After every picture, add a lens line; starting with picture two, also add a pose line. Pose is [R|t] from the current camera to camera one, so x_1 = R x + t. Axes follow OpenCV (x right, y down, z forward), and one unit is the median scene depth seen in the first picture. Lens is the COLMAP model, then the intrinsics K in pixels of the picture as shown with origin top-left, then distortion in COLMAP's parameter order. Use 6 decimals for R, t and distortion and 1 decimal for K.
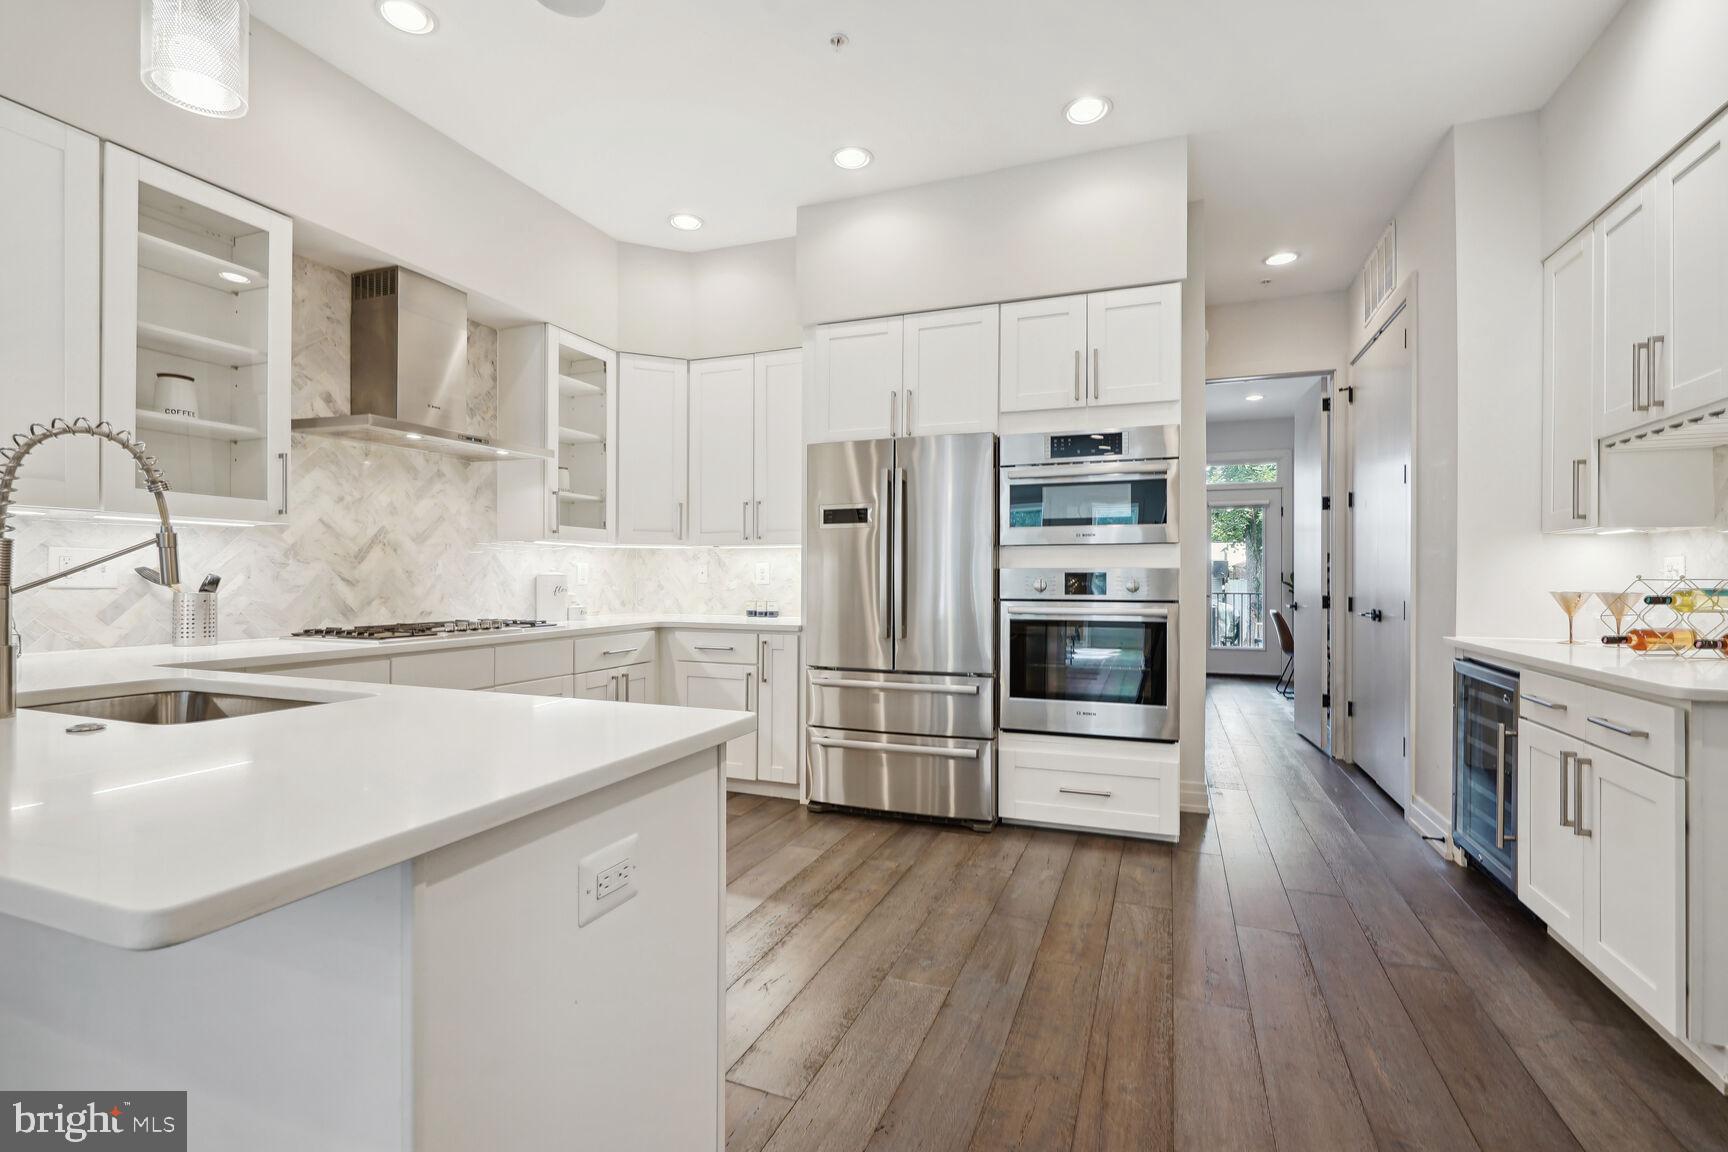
lens RADIAL K [[786.9, 0, 862.0], [0, 786.9, 579.5], [0, 0, 1]] dist [-0.006083, -0.000057]
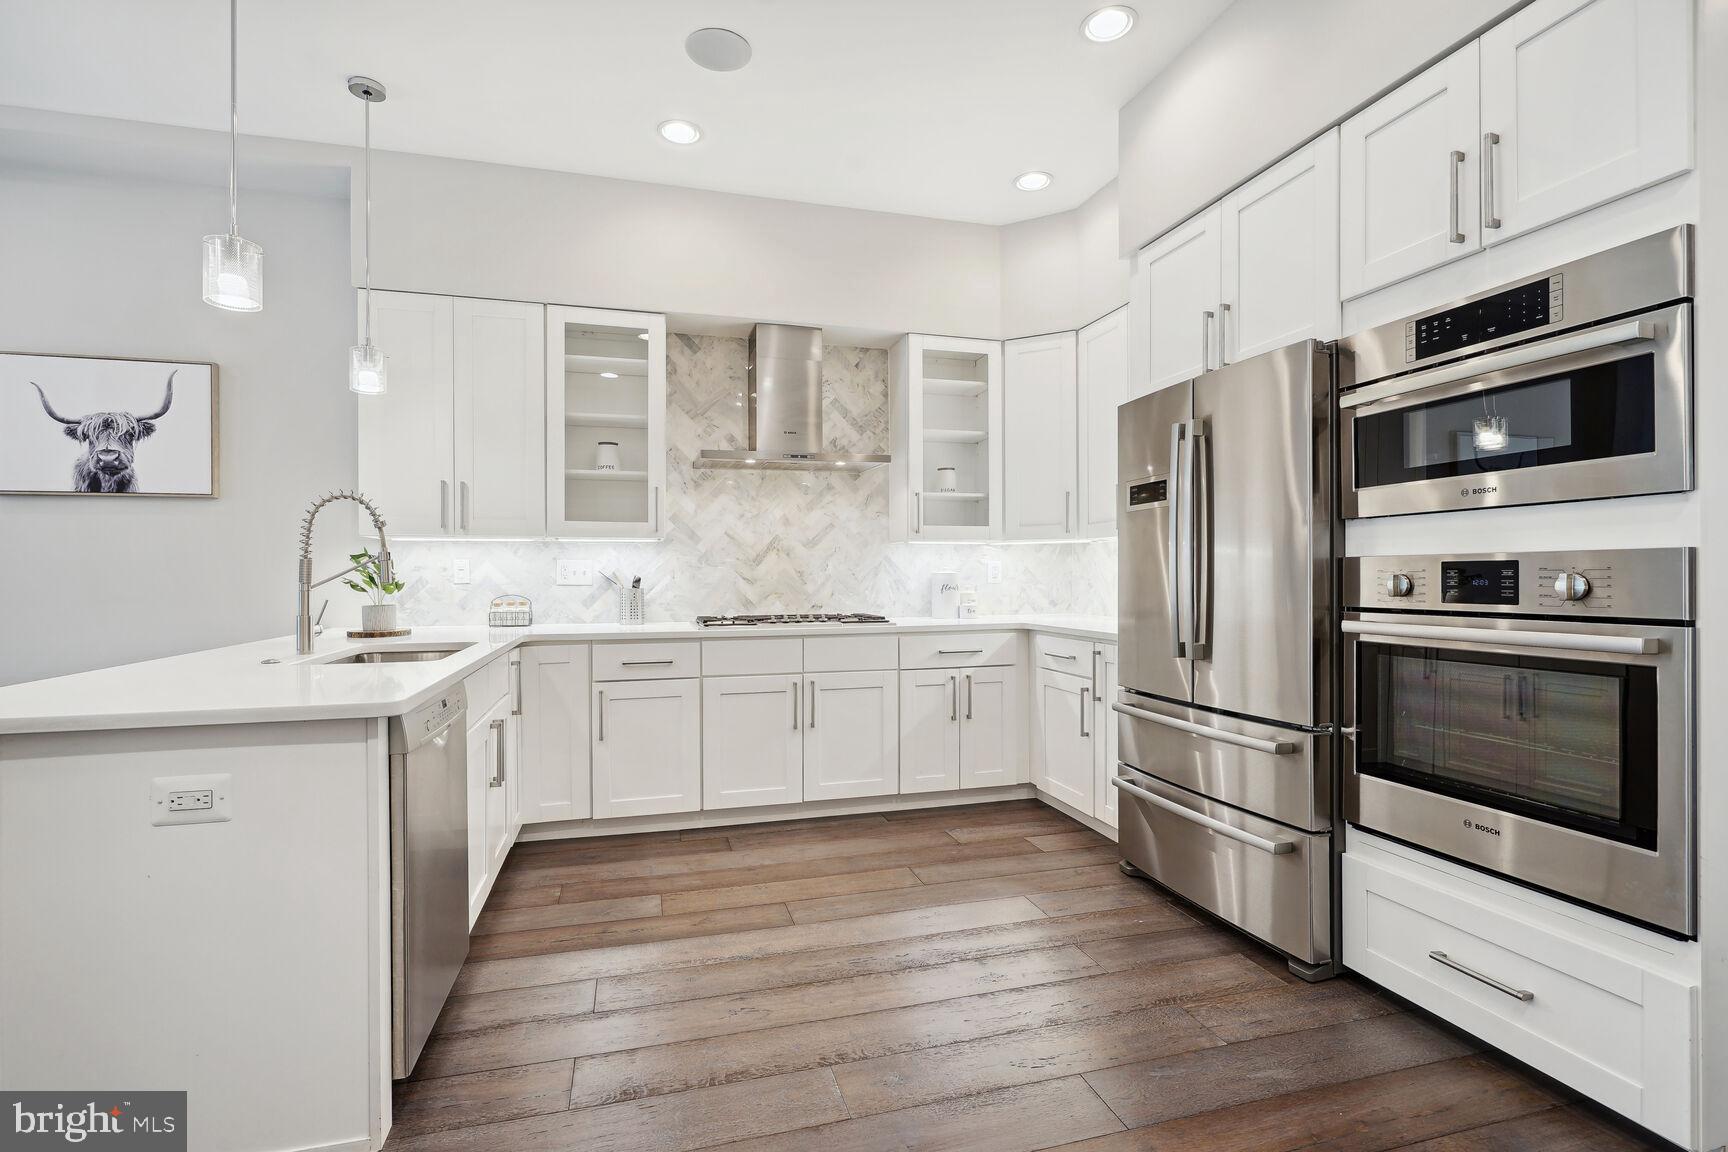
lens RADIAL K [[802.7, 0, 861.6], [0, 802.7, 575.7], [0, 0, 1]] dist [-0.004977, -0.000218]
pose [[0.601372, -0.005622, -0.798949, 0.454293], [0.004986, 0.999982, -0.003283, 0.000361], [0.798953, -0.002010, 0.601390, 0.333964]]
